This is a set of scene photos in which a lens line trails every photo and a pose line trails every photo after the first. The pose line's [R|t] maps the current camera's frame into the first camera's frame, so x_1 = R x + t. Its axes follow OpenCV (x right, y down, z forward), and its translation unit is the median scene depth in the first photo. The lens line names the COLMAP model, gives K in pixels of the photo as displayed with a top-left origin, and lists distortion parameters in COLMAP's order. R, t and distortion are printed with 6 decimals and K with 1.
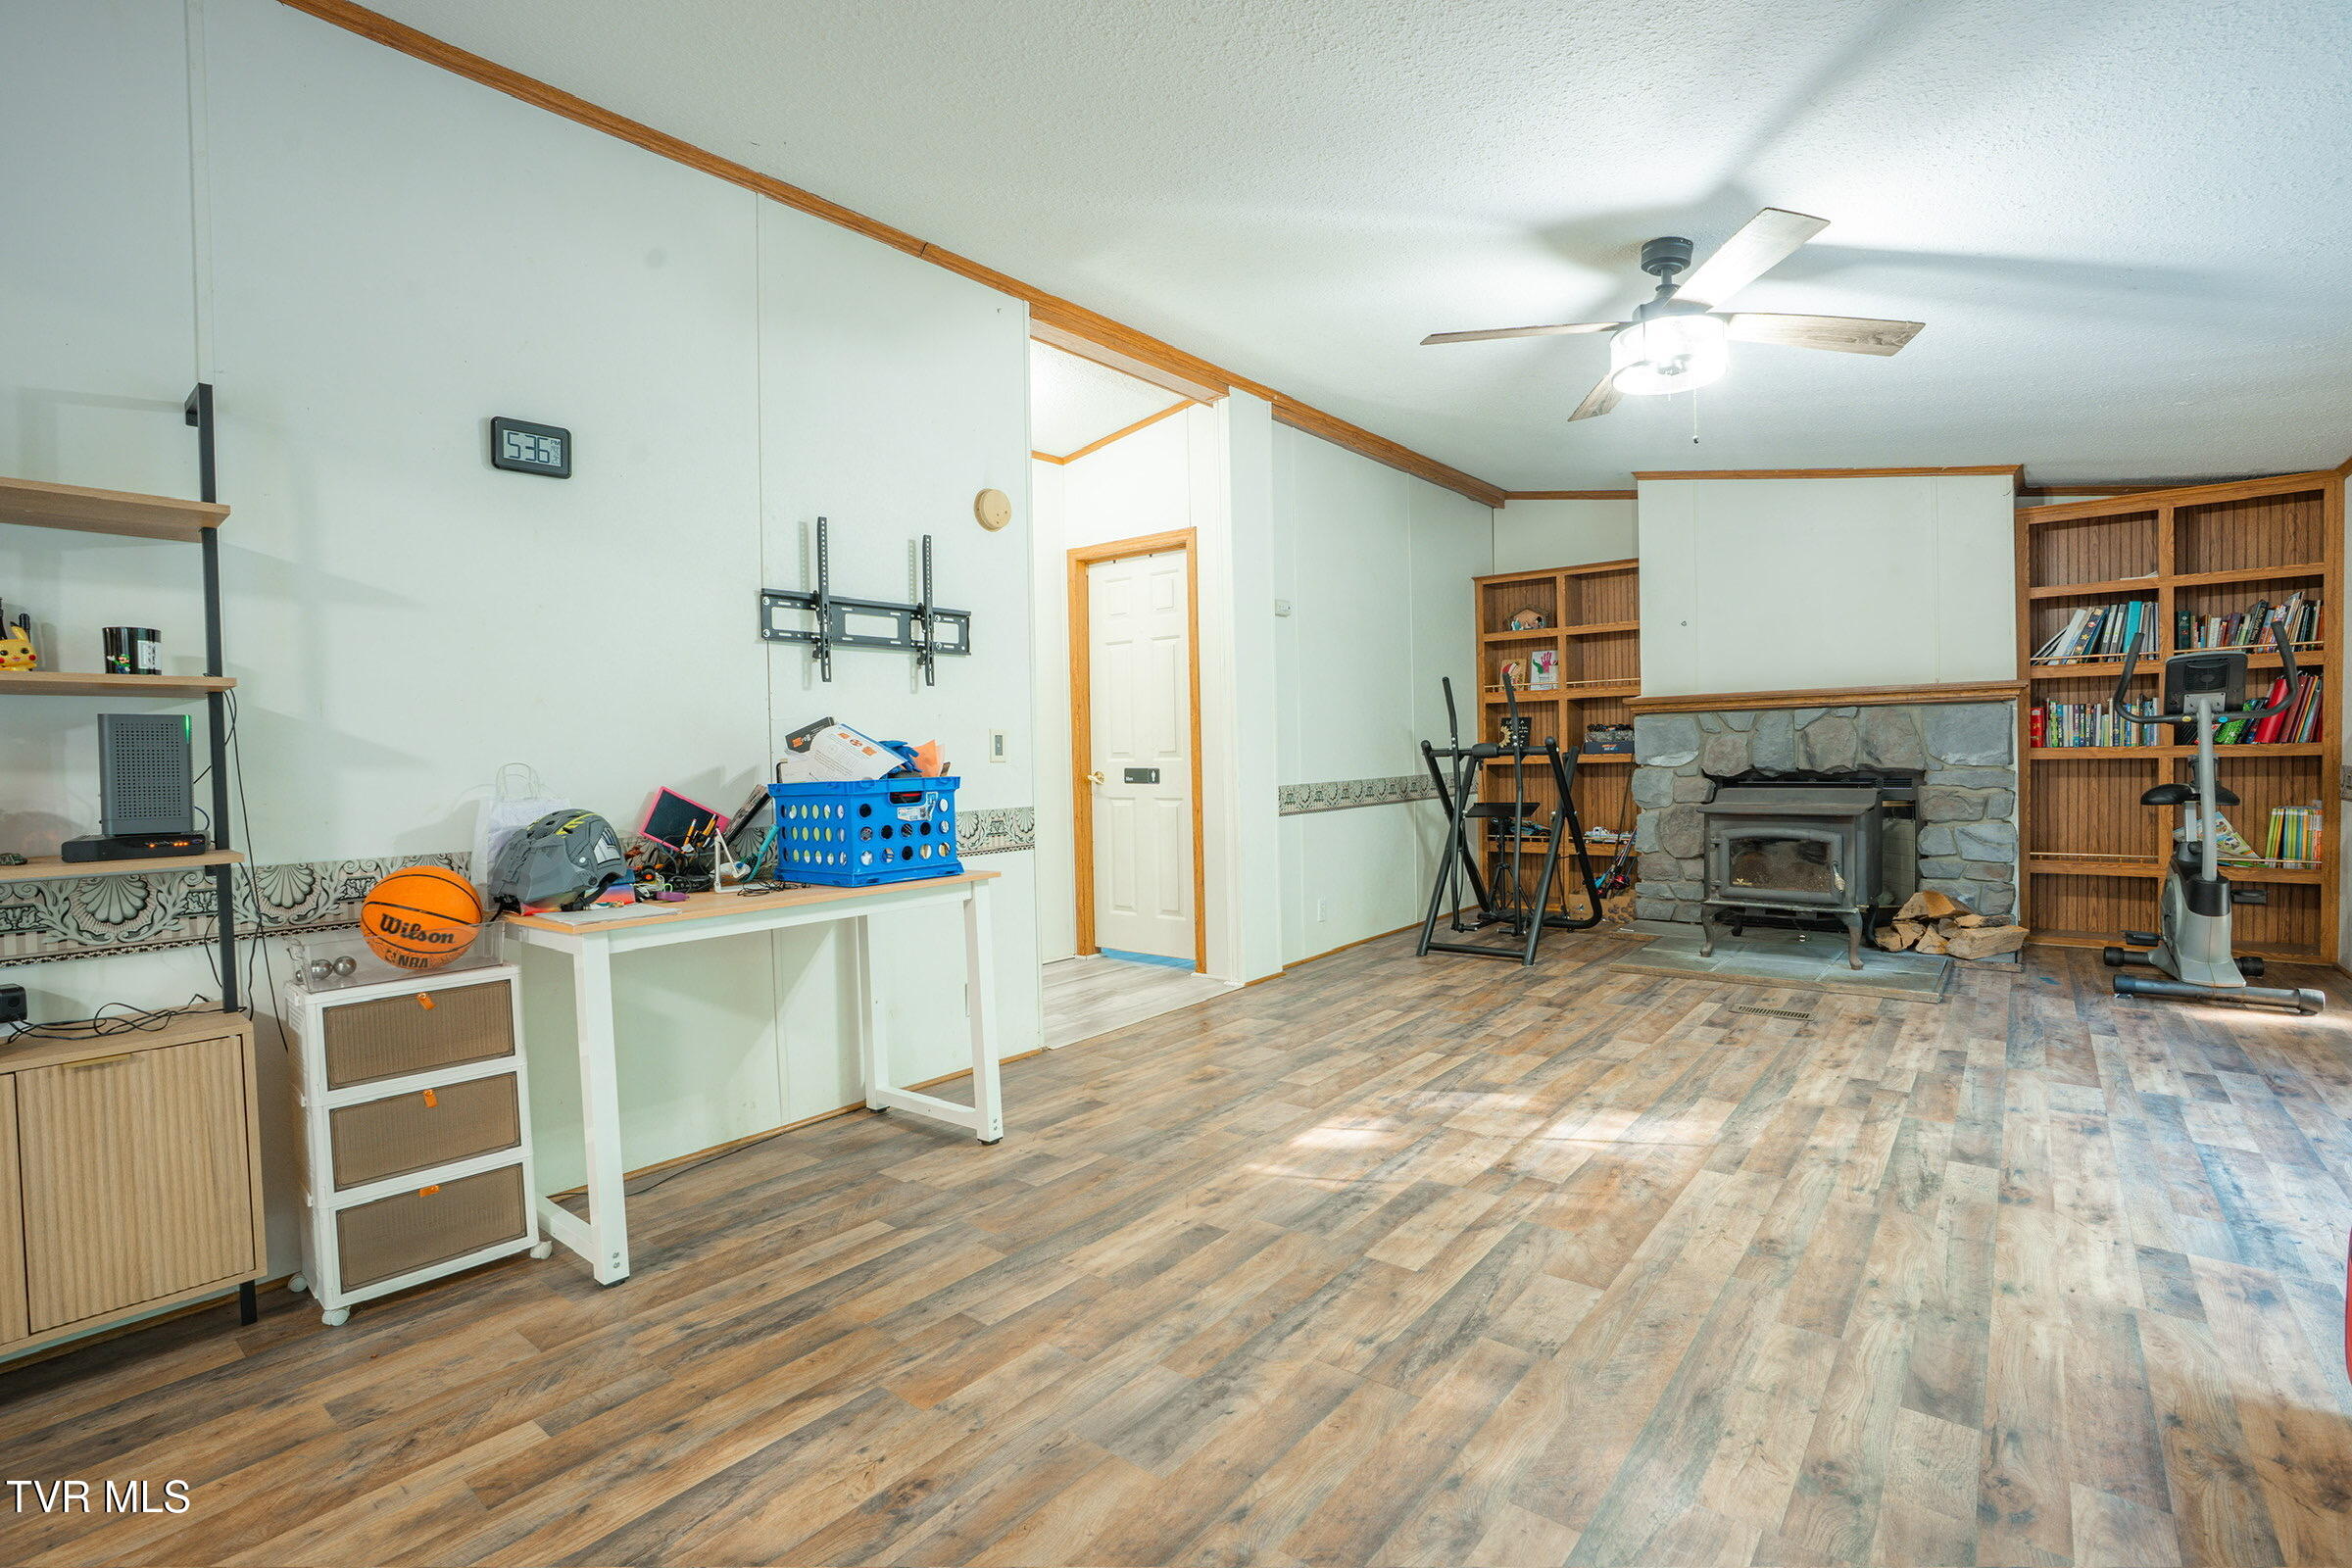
lens RADIAL K [[1077.0, 0, 1176.0], [0, 1077.0, 784.0], [0, 0, 1]] dist [-0.076883, 0.031897]
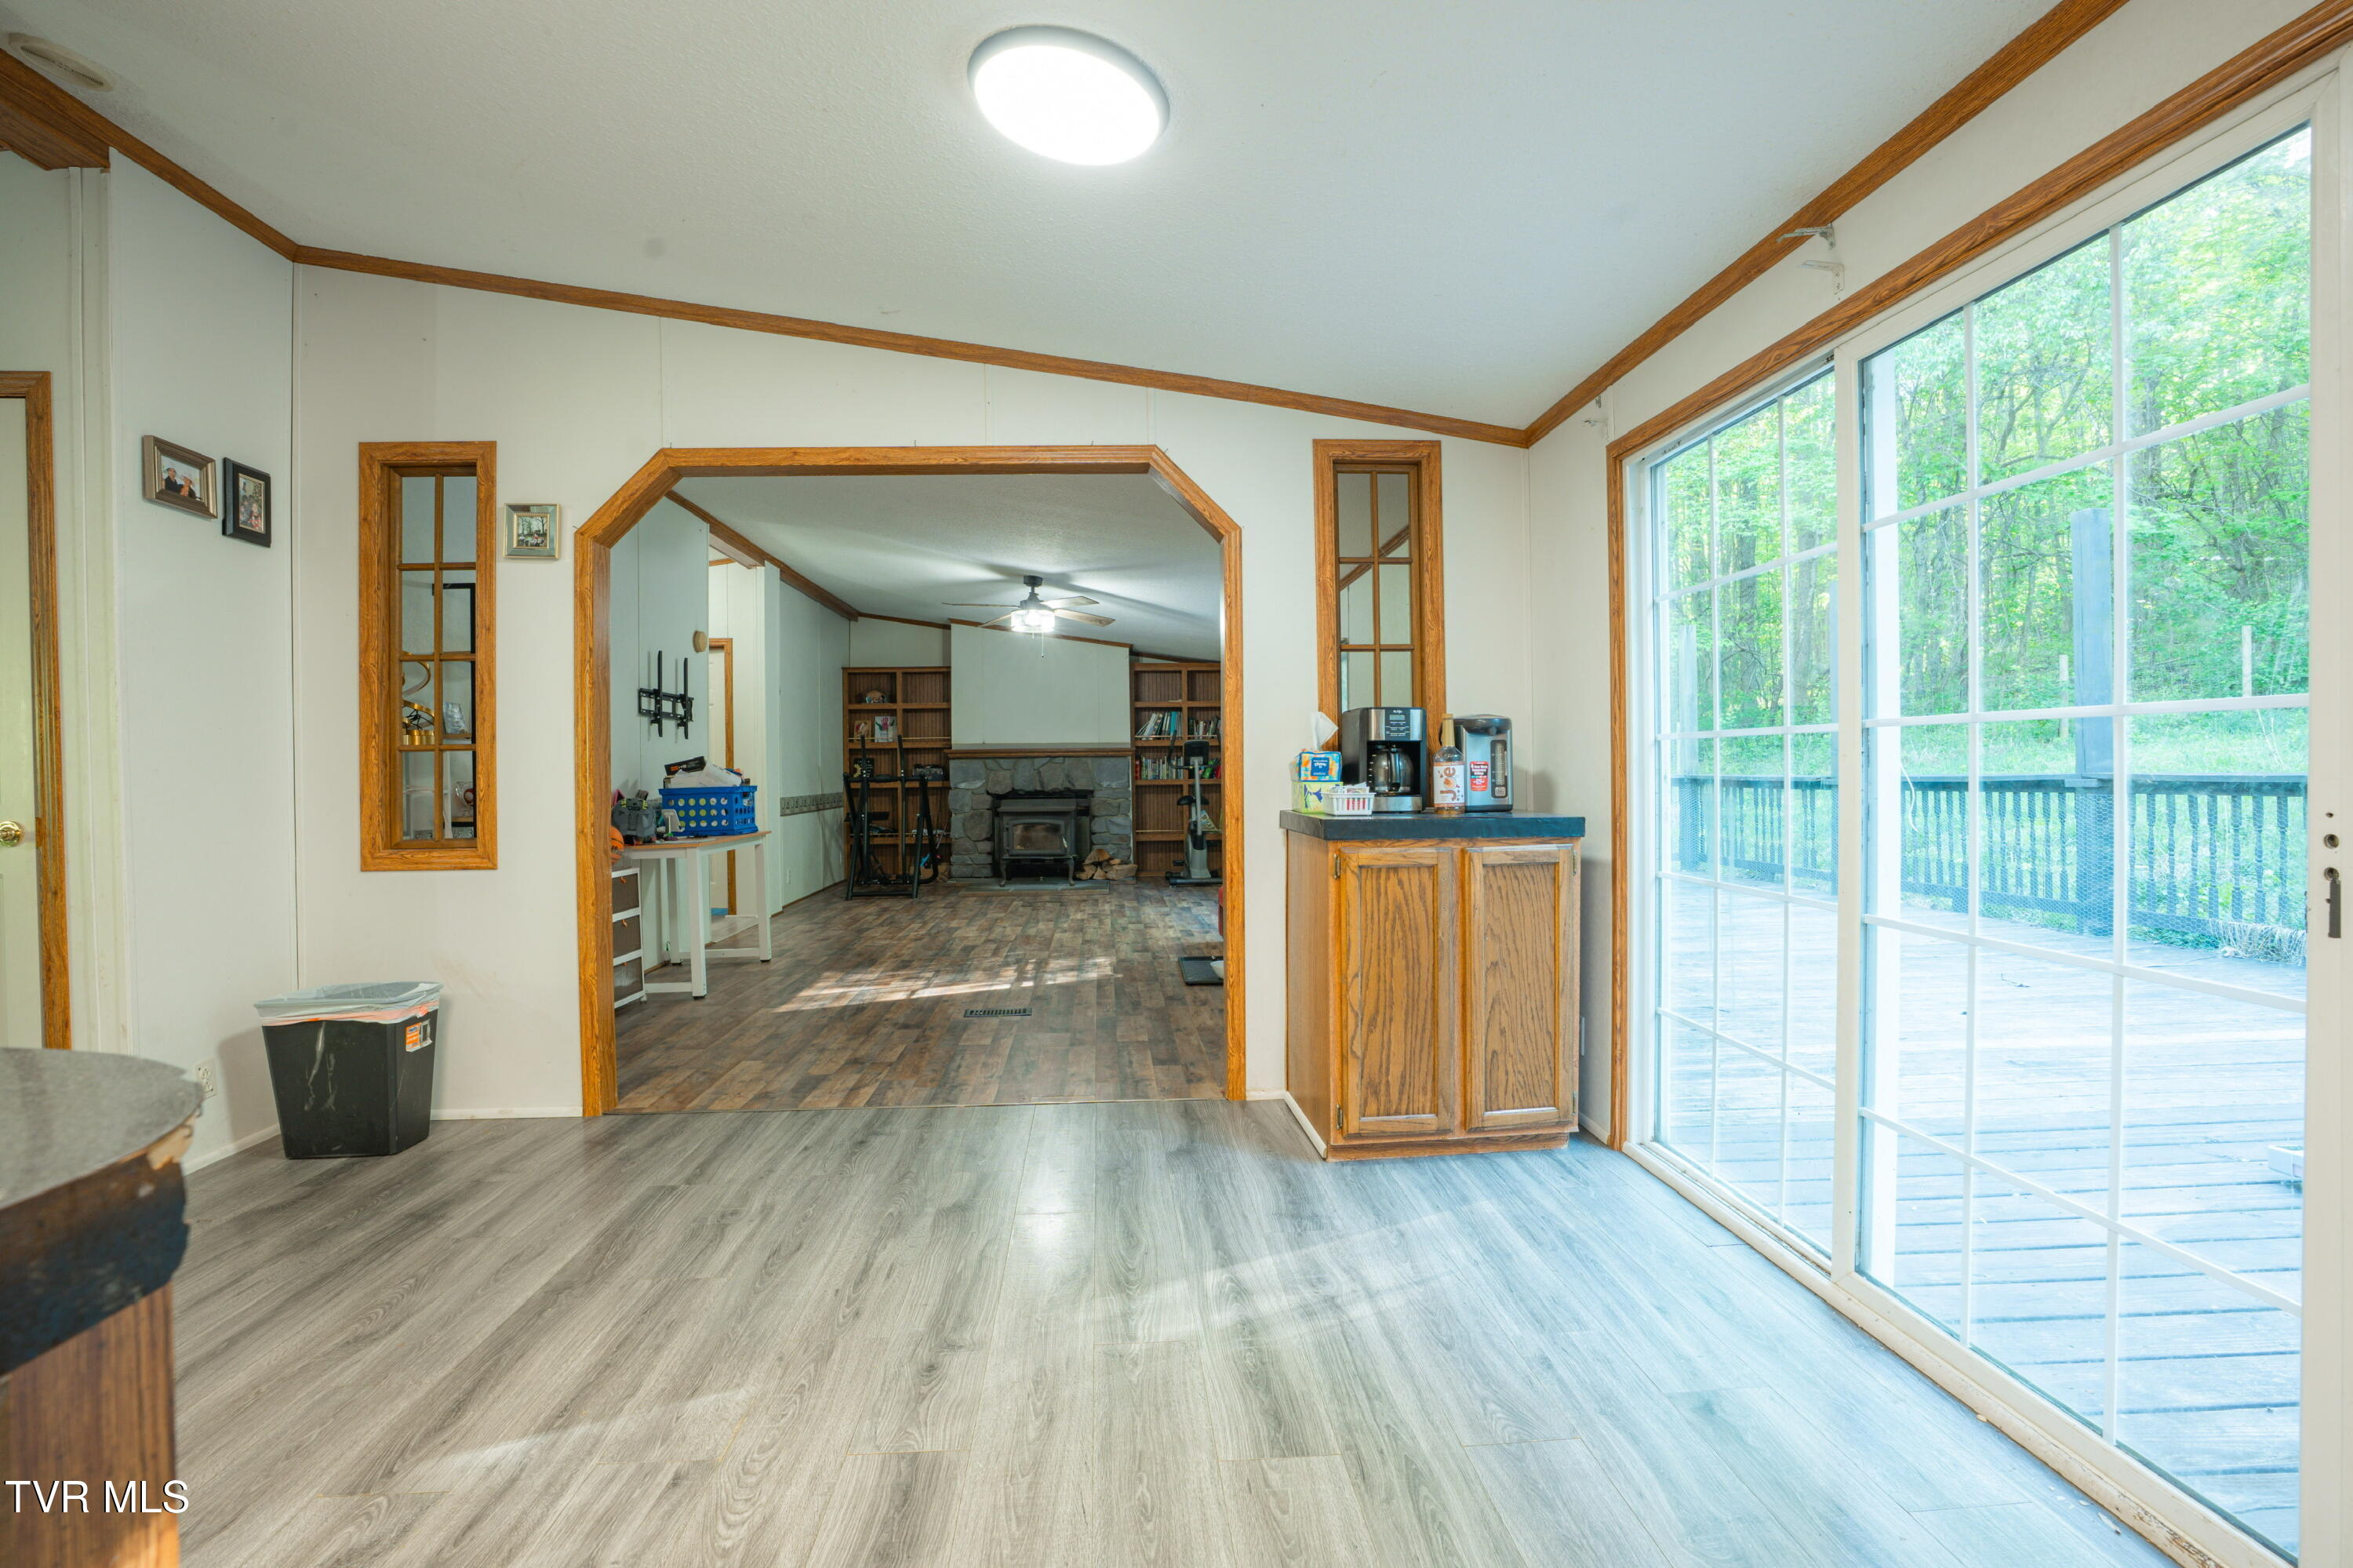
lens RADIAL K [[1077.5, 0, 1176.5], [0, 1077.5, 784.0], [0, 0, 1]] dist [-0.076883, 0.031897]
pose [[0.730056, 0.008295, 0.683337, -0.830582], [0.013608, 0.999552, -0.026673, 0.045432], [-0.683252, 0.028772, 0.729615, -0.884202]]
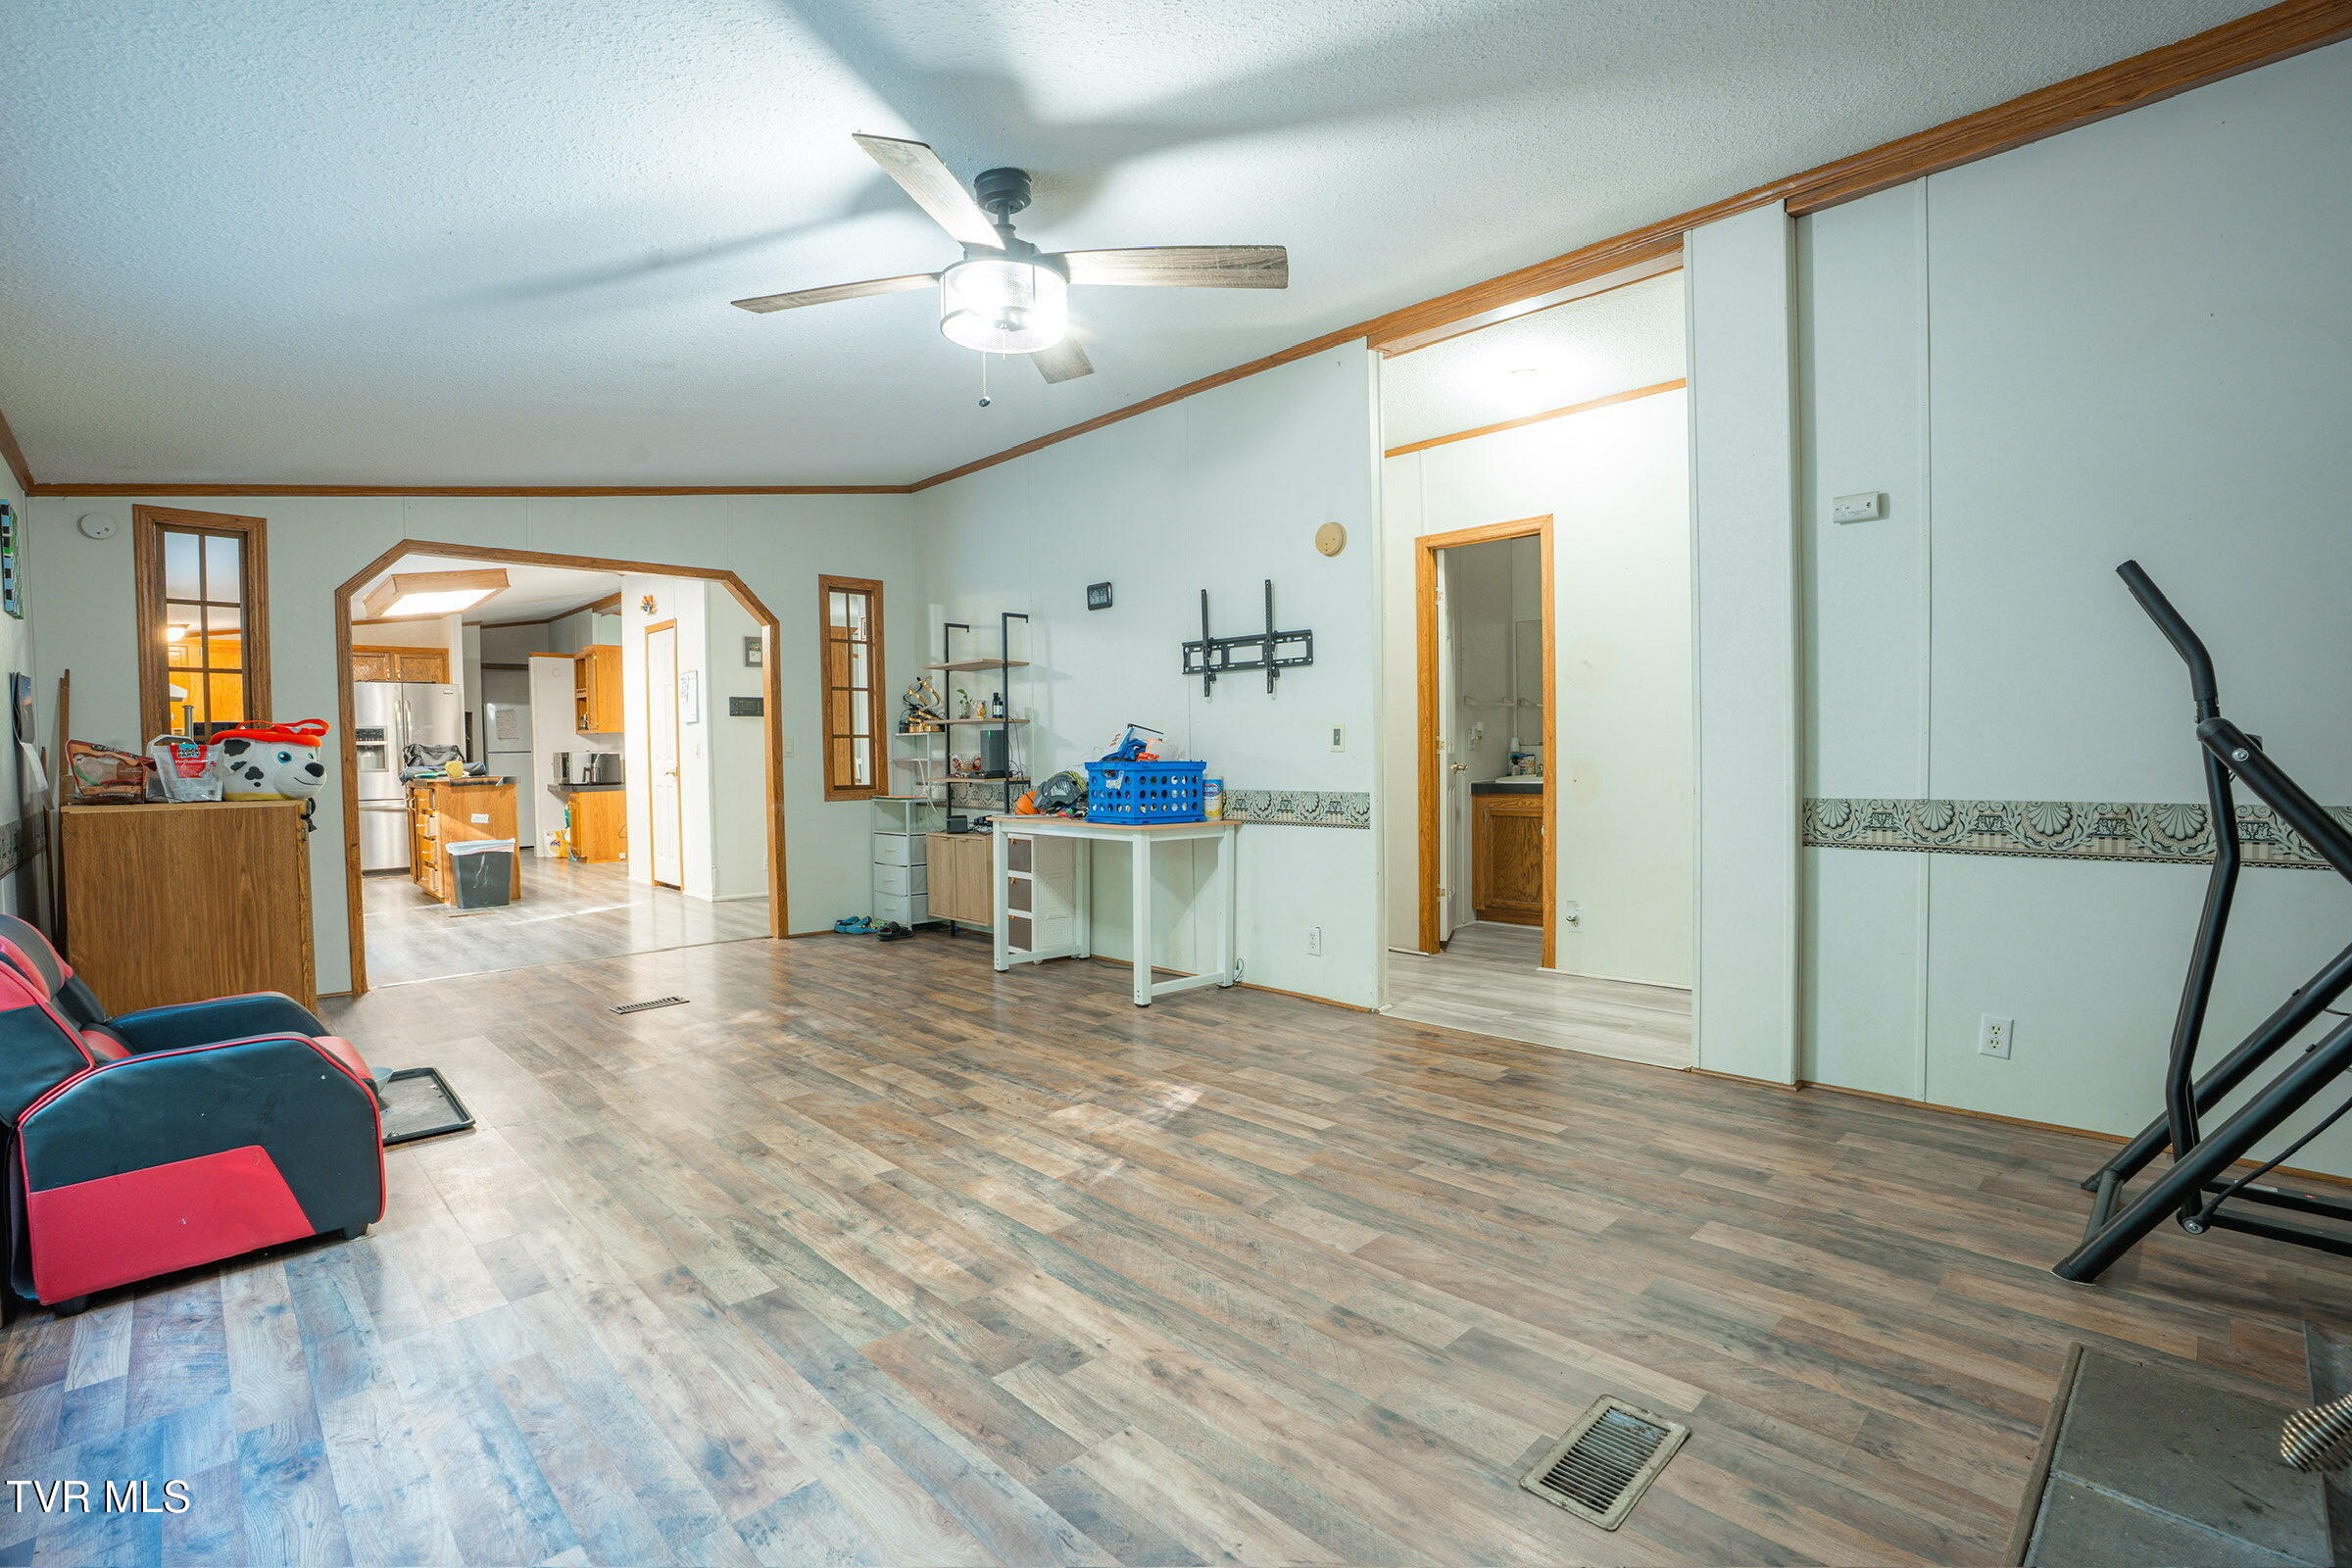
lens RADIAL K [[1077.0, 0, 1176.0], [0, 1077.0, 784.0], [0, 0, 1]] dist [-0.076883, 0.031897]
pose [[-0.114311, 0.057611, -0.991773, 1.093717], [-0.011639, 0.998171, 0.059324, -0.056180], [0.993377, 0.018325, -0.113431, 1.017558]]
